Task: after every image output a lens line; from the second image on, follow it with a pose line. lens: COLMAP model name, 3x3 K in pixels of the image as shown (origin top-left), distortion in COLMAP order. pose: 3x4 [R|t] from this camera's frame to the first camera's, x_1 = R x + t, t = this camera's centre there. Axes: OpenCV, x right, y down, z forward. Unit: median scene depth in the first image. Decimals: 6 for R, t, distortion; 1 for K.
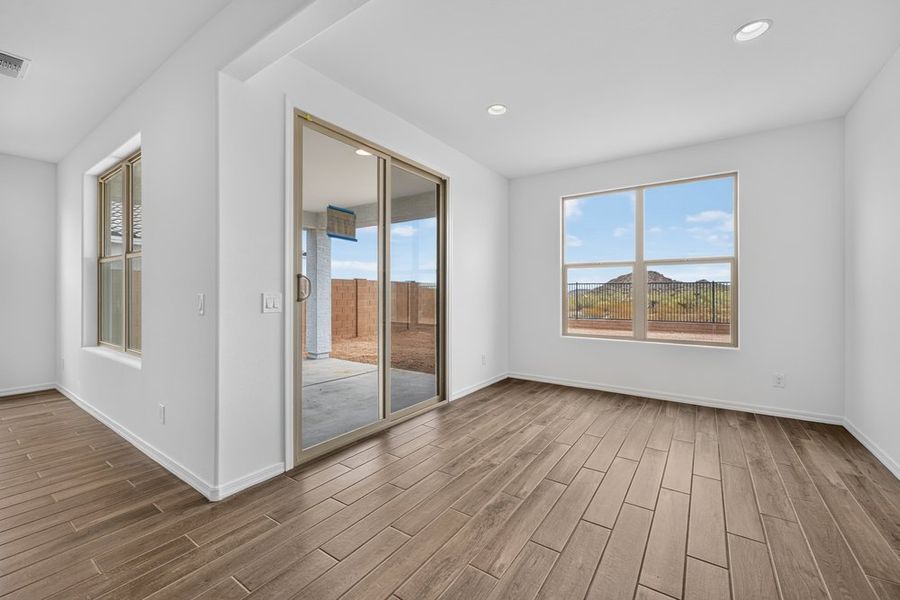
lens RADIAL K [[367.4, 0, 446.5], [0, 367.4, 294.8], [0, 0, 1]] dist [-0.001816, -0.000573]
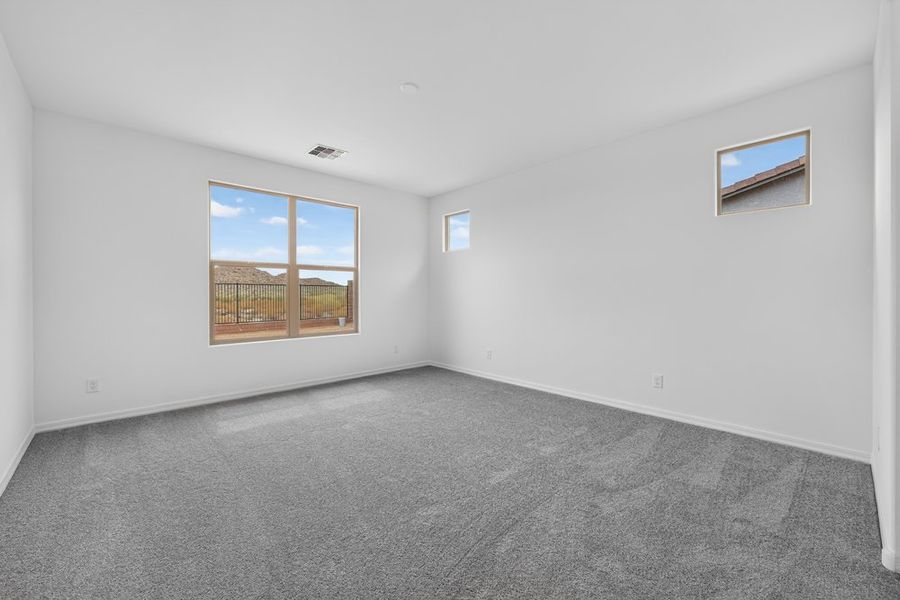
lens RADIAL K [[367.4, 0, 451.0], [0, 367.4, 298.6], [0, 0, 1]] dist [-0.001816, -0.000573]
pose [[0.203288, -0.008500, 0.979082, -0.434339], [0.008125, 0.999943, 0.006994, 0.005636], [-0.979085, 0.006533, 0.203345, 0.333361]]
